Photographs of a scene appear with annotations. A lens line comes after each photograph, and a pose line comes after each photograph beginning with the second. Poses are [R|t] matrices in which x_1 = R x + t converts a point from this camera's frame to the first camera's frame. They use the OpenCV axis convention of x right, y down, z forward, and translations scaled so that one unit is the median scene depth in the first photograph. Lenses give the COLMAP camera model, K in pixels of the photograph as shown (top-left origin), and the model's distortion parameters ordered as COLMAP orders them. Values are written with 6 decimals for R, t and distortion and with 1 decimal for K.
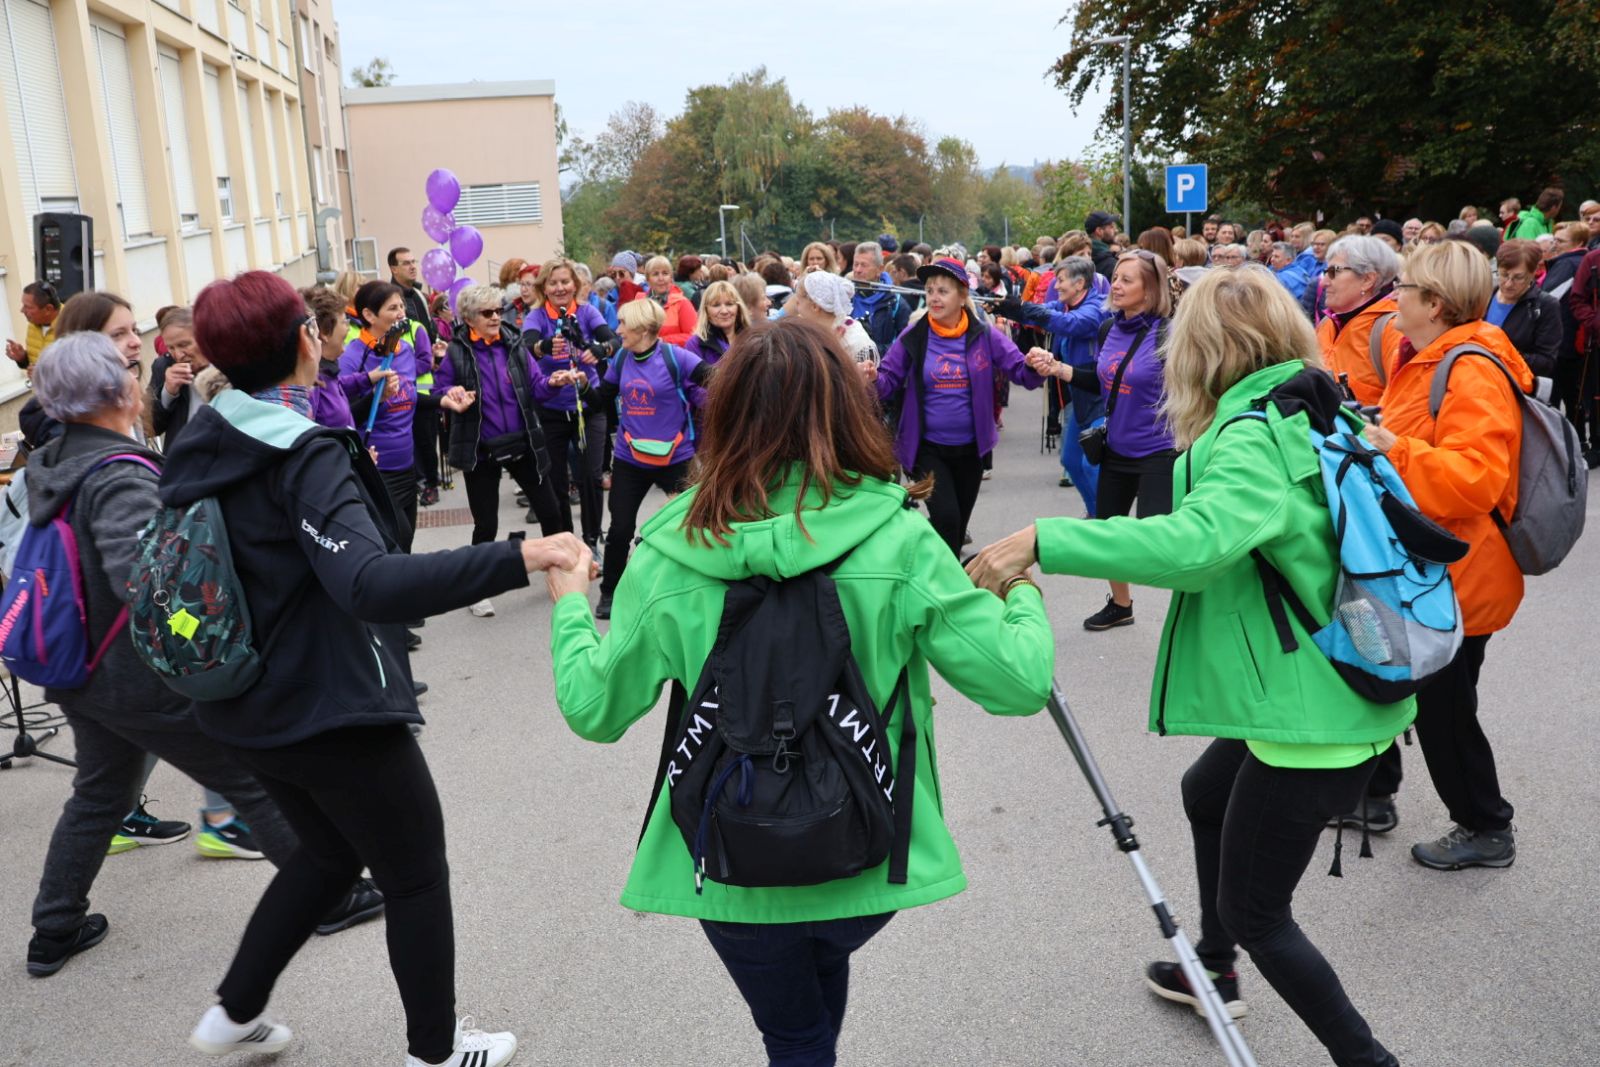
lens RADIAL K [[1338.5, 0, 794.7], [0, 1338.5, 525.6], [0, 0, 1]] dist [-0.120604, 0.048248]
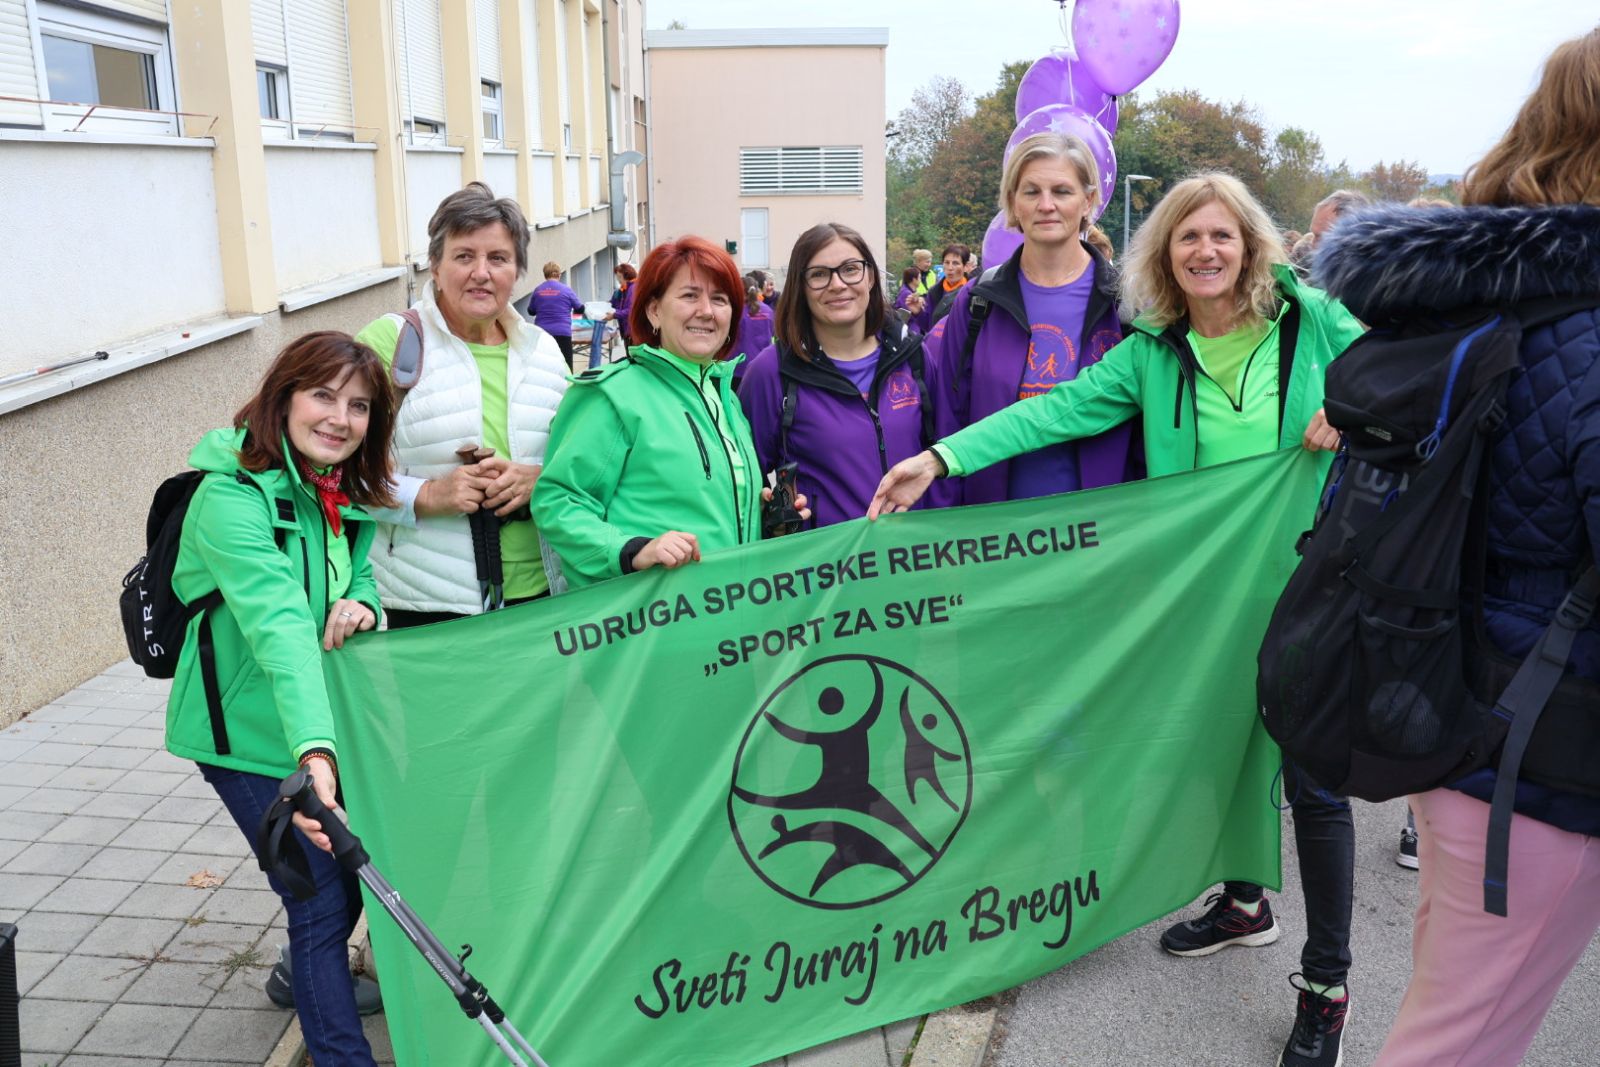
lens RADIAL K [[1338.5, 0, 804.2], [0, 1338.5, 538.0], [0, 0, 1]] dist [-0.120604, 0.048248]
pose [[0.980593, 0.082744, -0.177740, -0.027827], [-0.079820, 0.996531, 0.023552, -0.011889], [0.179072, -0.008907, 0.983796, 0.071771]]
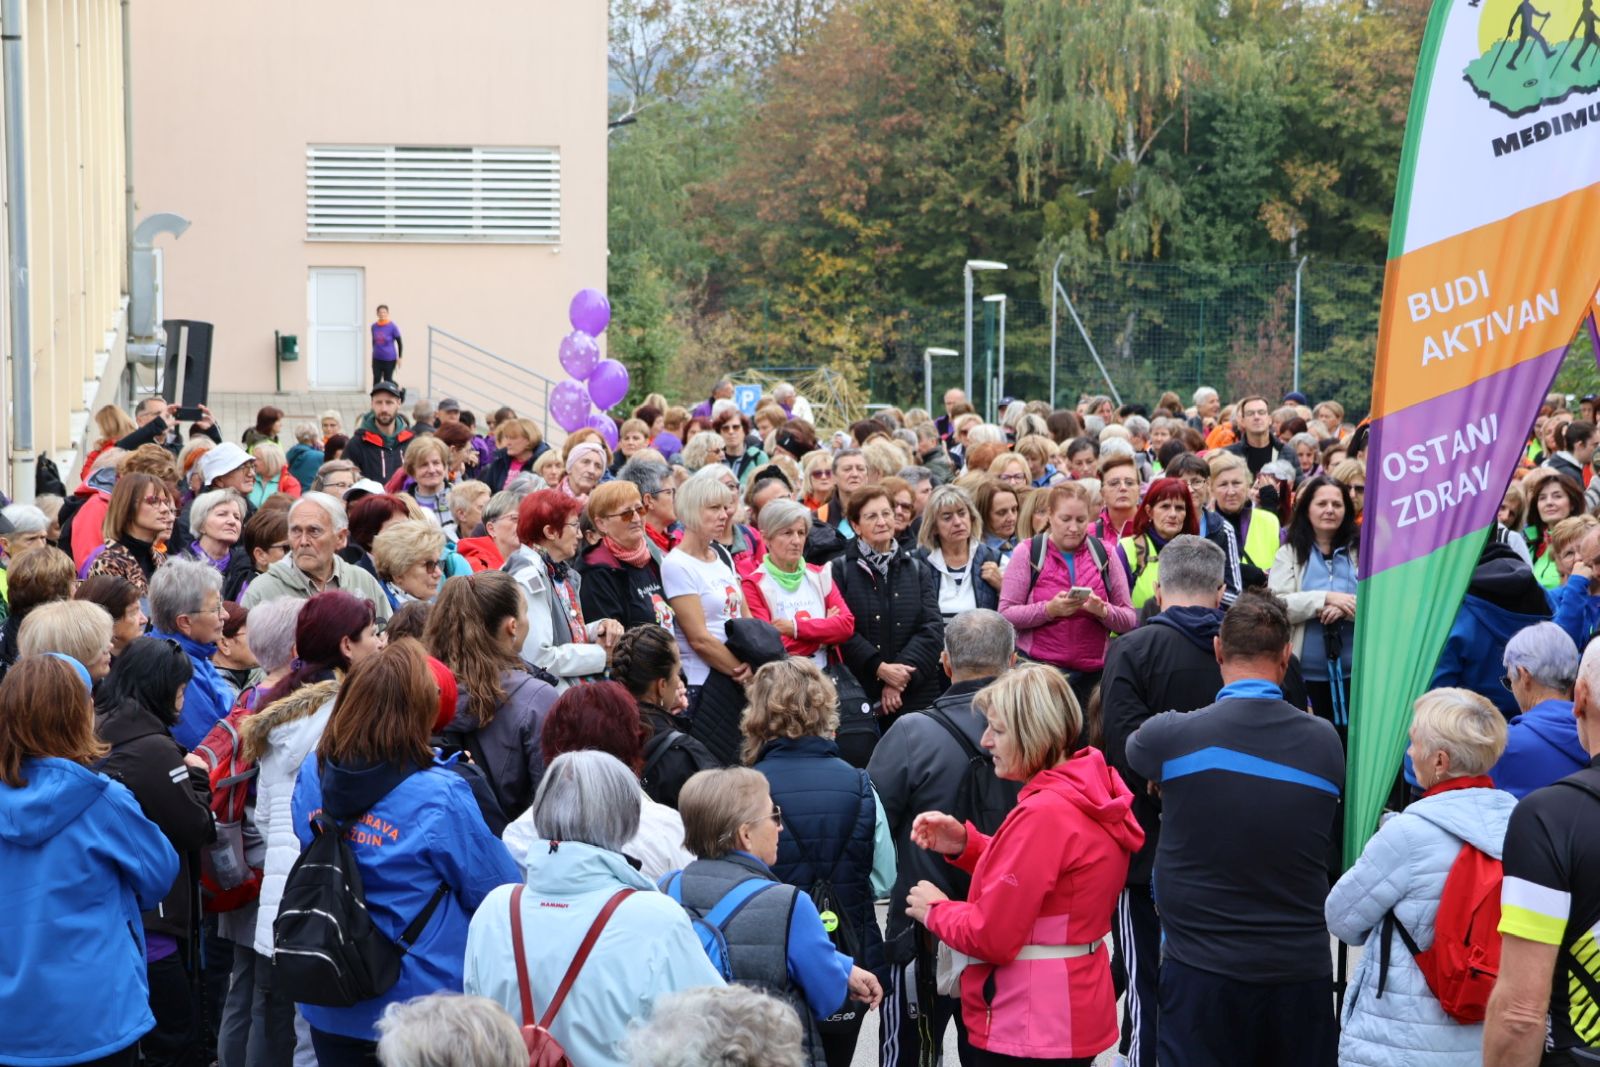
lens RADIAL K [[4375.7, 0, 731.5], [0, 4375.7, 512.3], [0, 0, 1]] dist [0.337746, 0.000000]
pose [[0.990713, 0.065663, -0.119066, 0.016822], [-0.083031, 0.985595, -0.147337, 0.027126], [0.107676, 0.155855, 0.981894, -0.169925]]
